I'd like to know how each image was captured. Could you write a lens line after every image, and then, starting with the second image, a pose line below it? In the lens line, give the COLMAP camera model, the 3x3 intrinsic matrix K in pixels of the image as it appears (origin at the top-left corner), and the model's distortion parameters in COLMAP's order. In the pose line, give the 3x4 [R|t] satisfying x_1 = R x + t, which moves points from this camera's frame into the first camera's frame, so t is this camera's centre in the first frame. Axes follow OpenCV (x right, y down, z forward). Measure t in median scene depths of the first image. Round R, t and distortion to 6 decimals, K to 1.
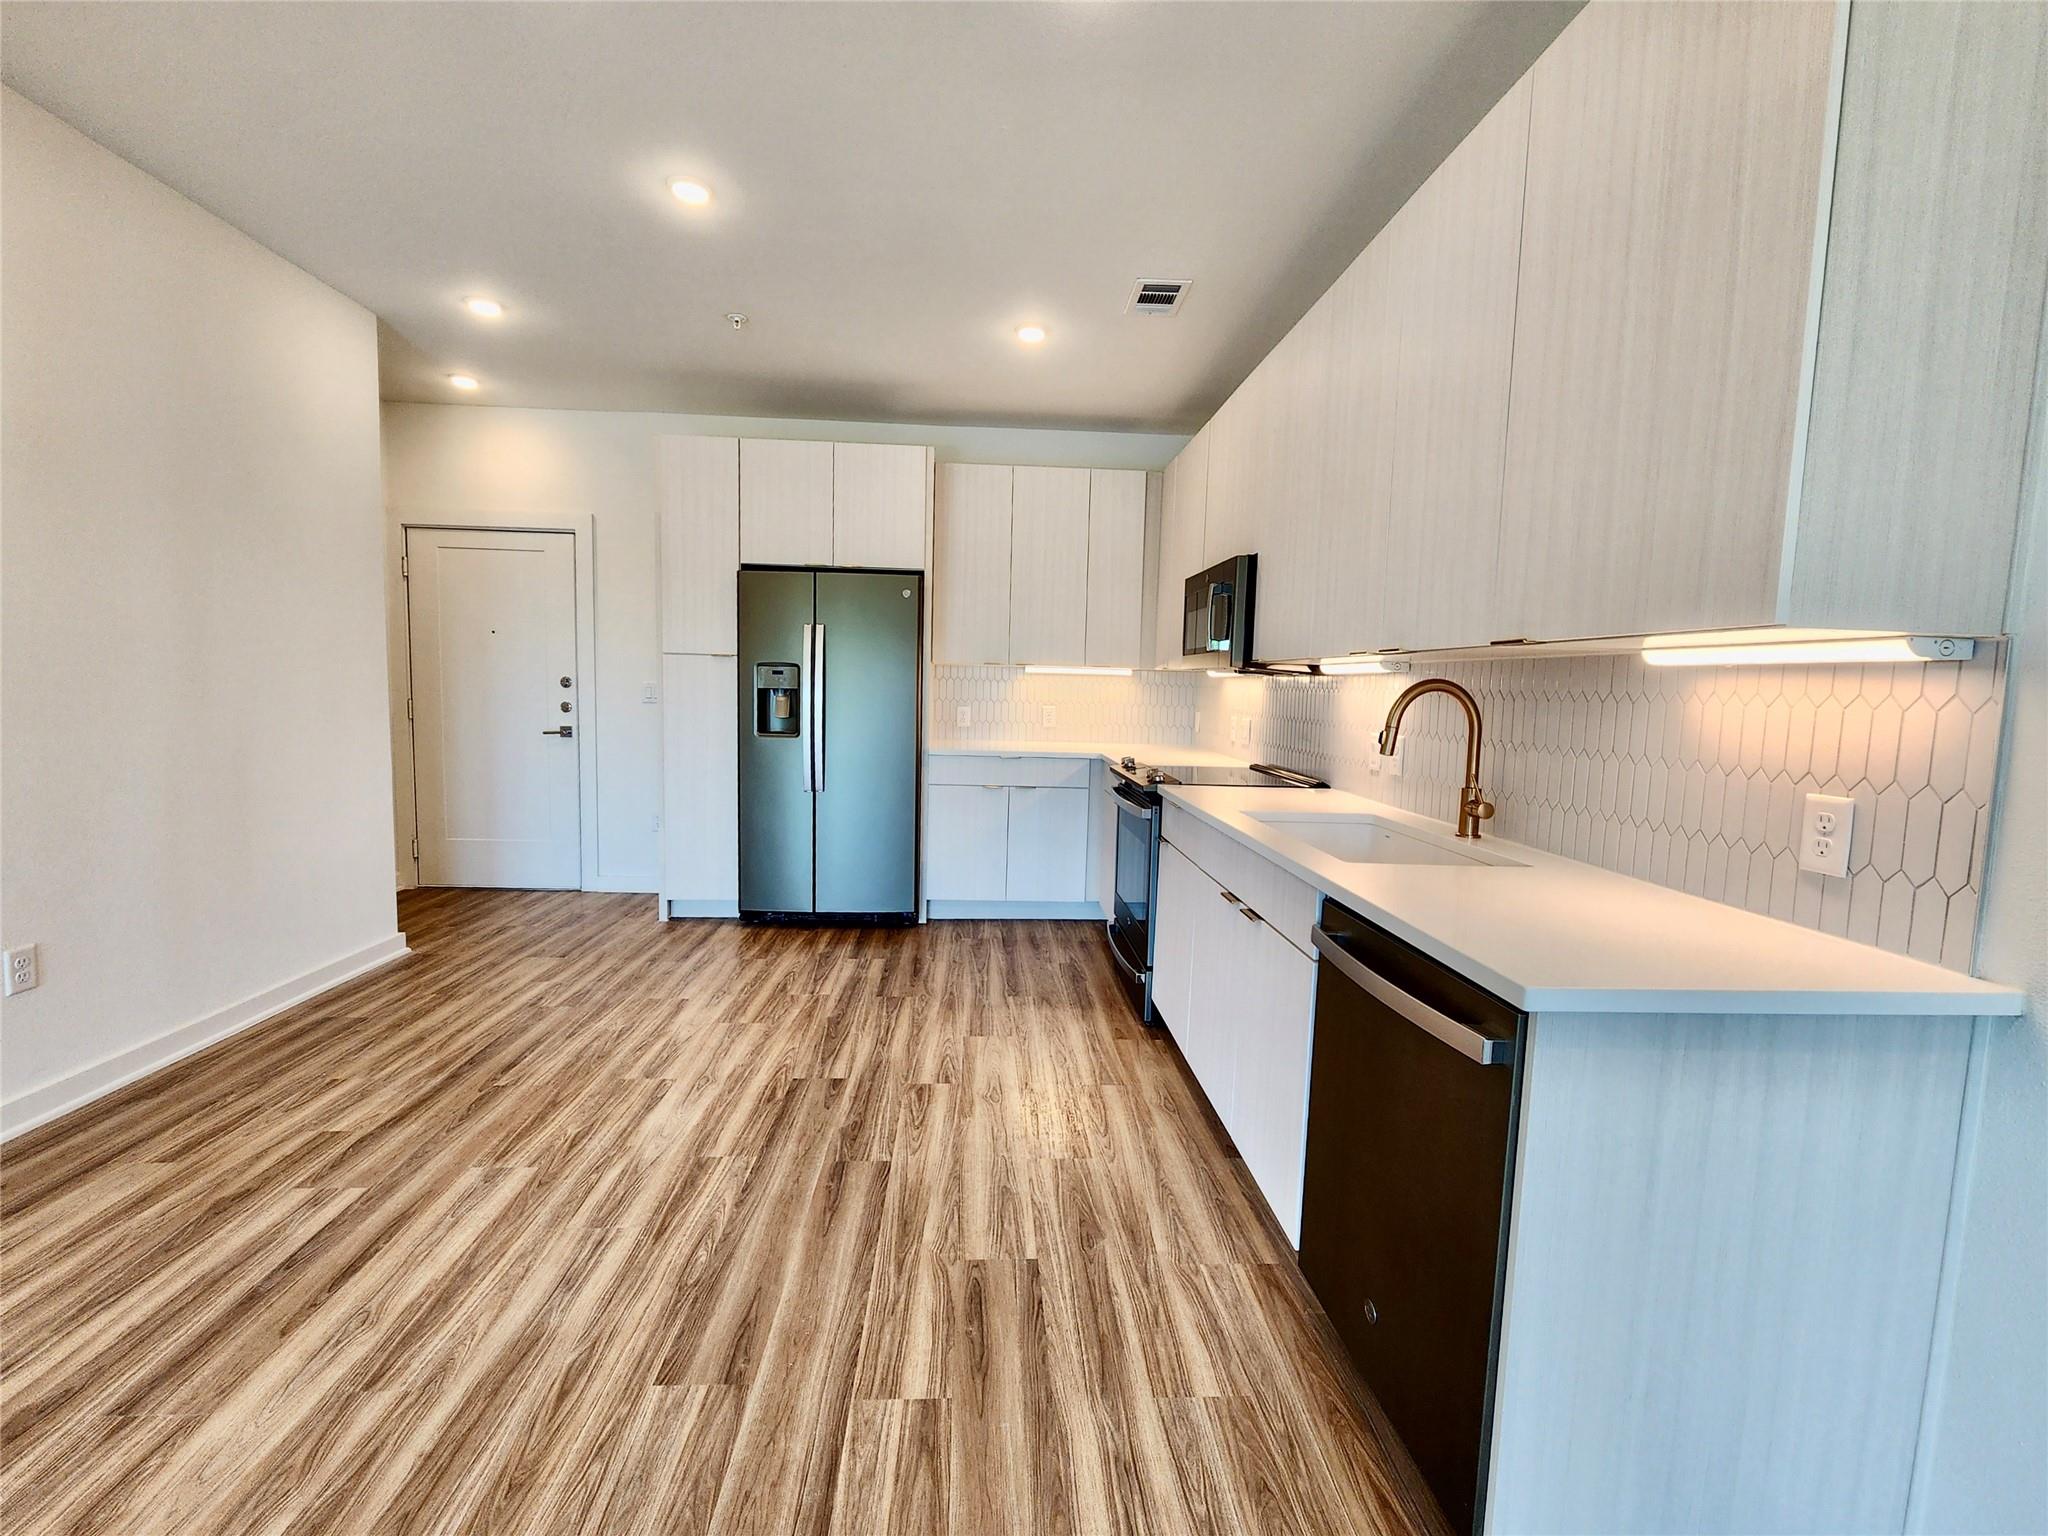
lens RADIAL K [[855.6, 0, 1057.5], [0, 855.6, 731.4], [0, 0, 1]] dist [0.003869, -0.002780]
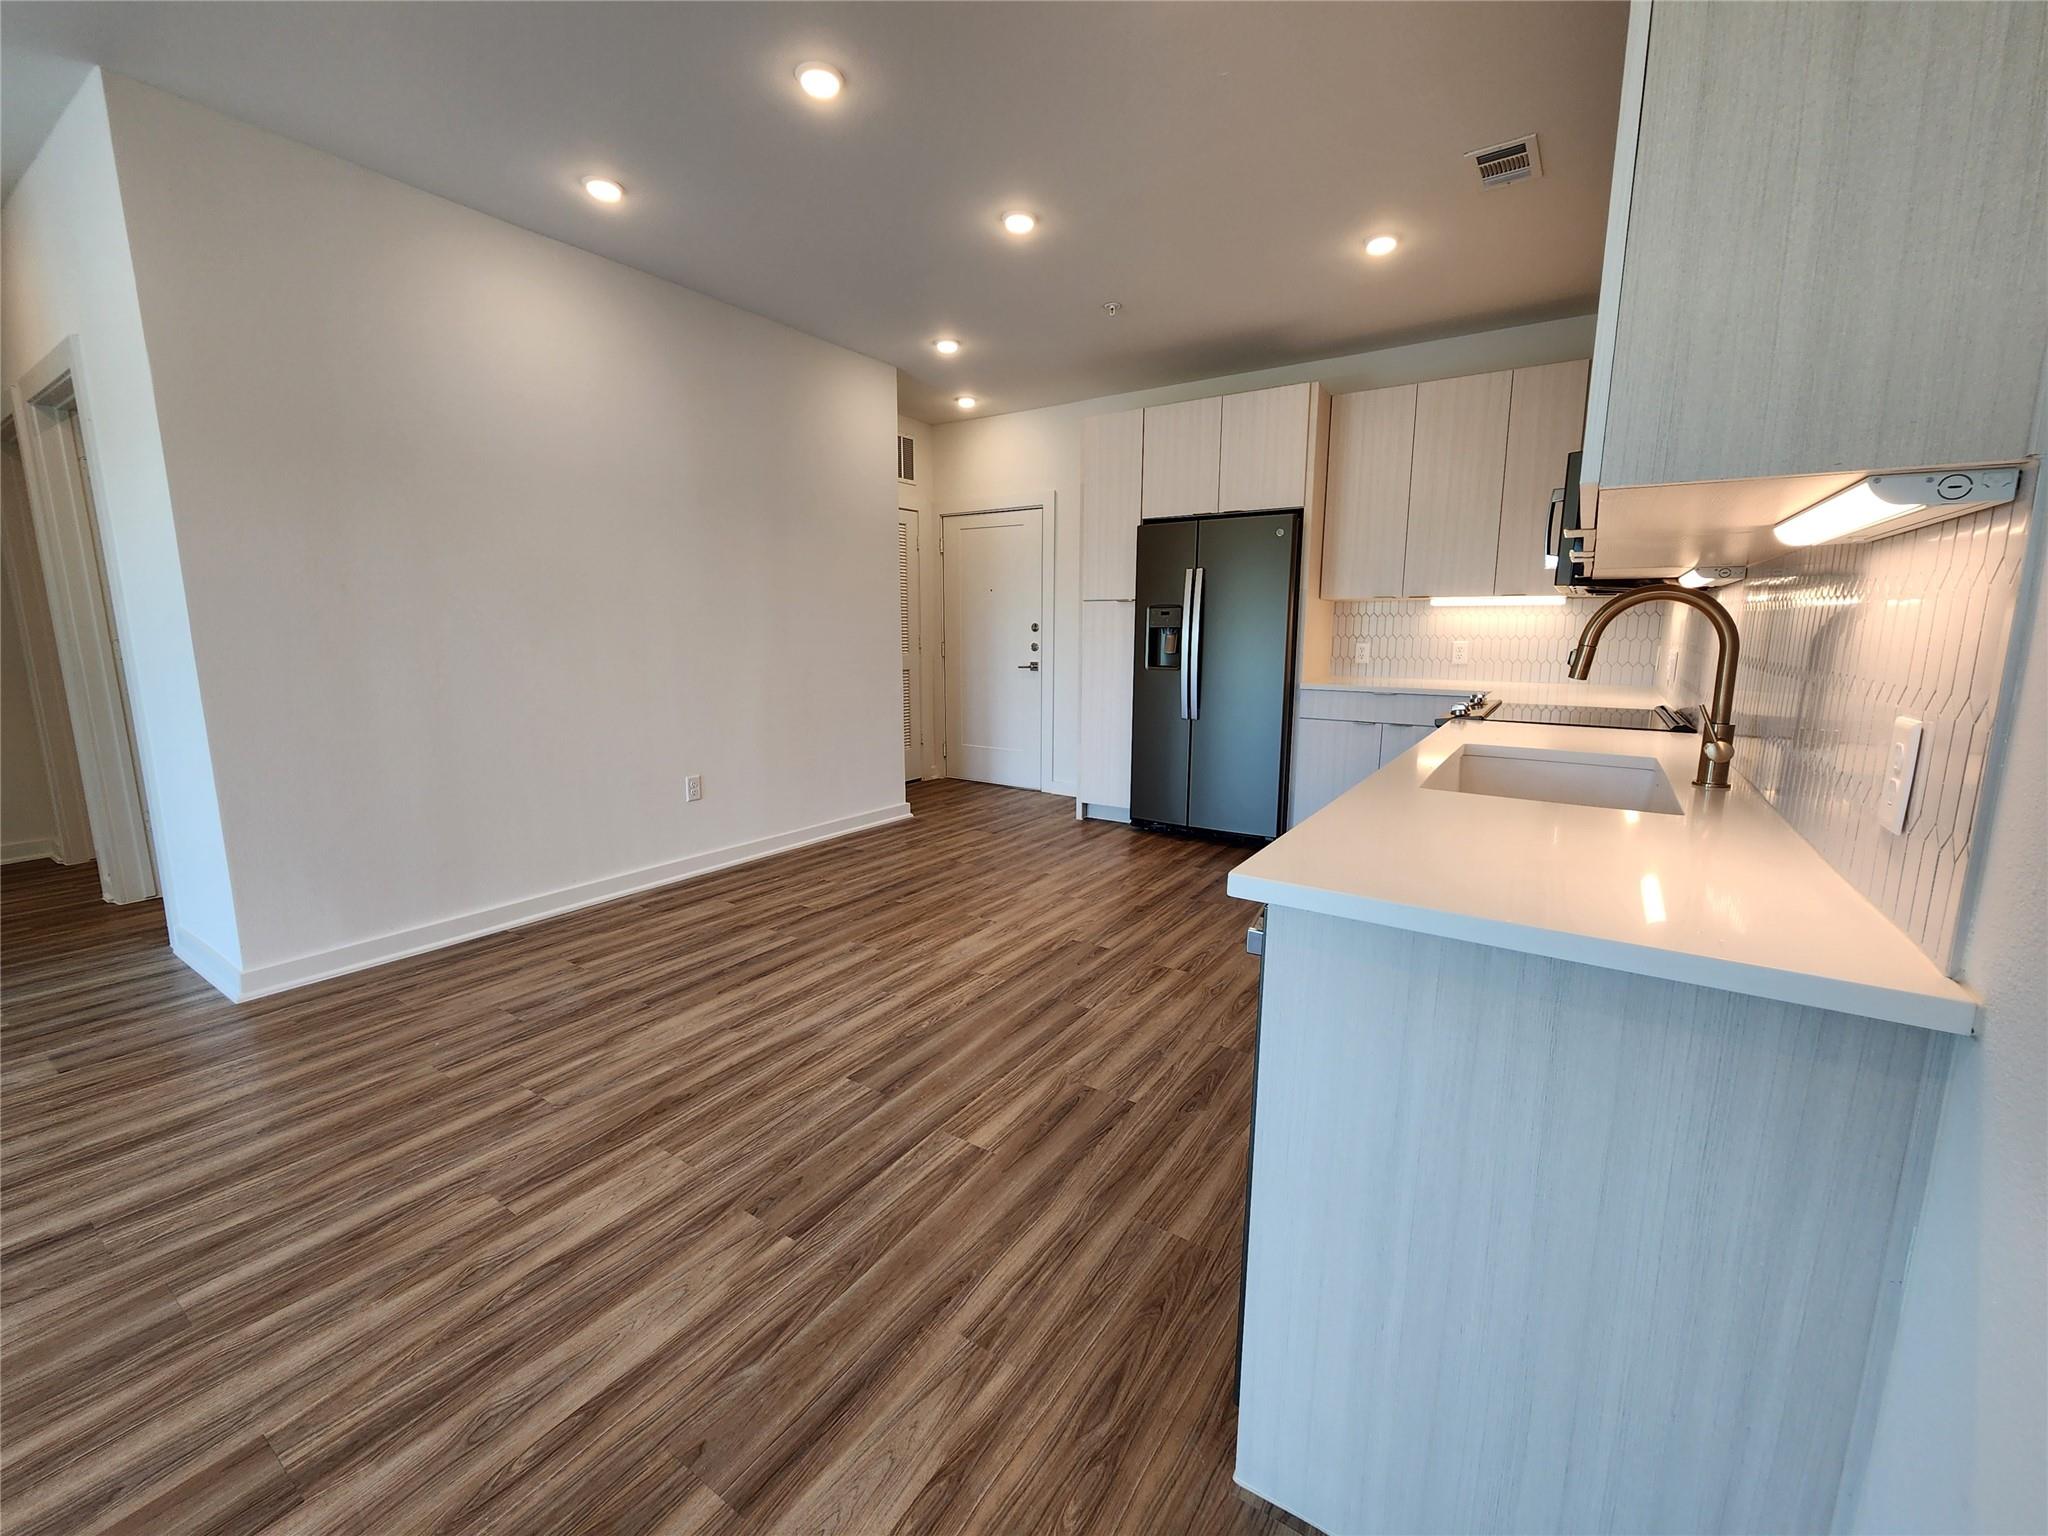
lens RADIAL K [[855.6, 0, 1077.0], [0, 855.6, 719.7], [0, 0, 1]] dist [0.003869, -0.002780]
pose [[0.803997, 0.039590, -0.593315, 0.452988], [-0.012042, 0.998661, 0.050319, 0.029246], [0.594512, -0.033311, 0.803396, 0.027125]]
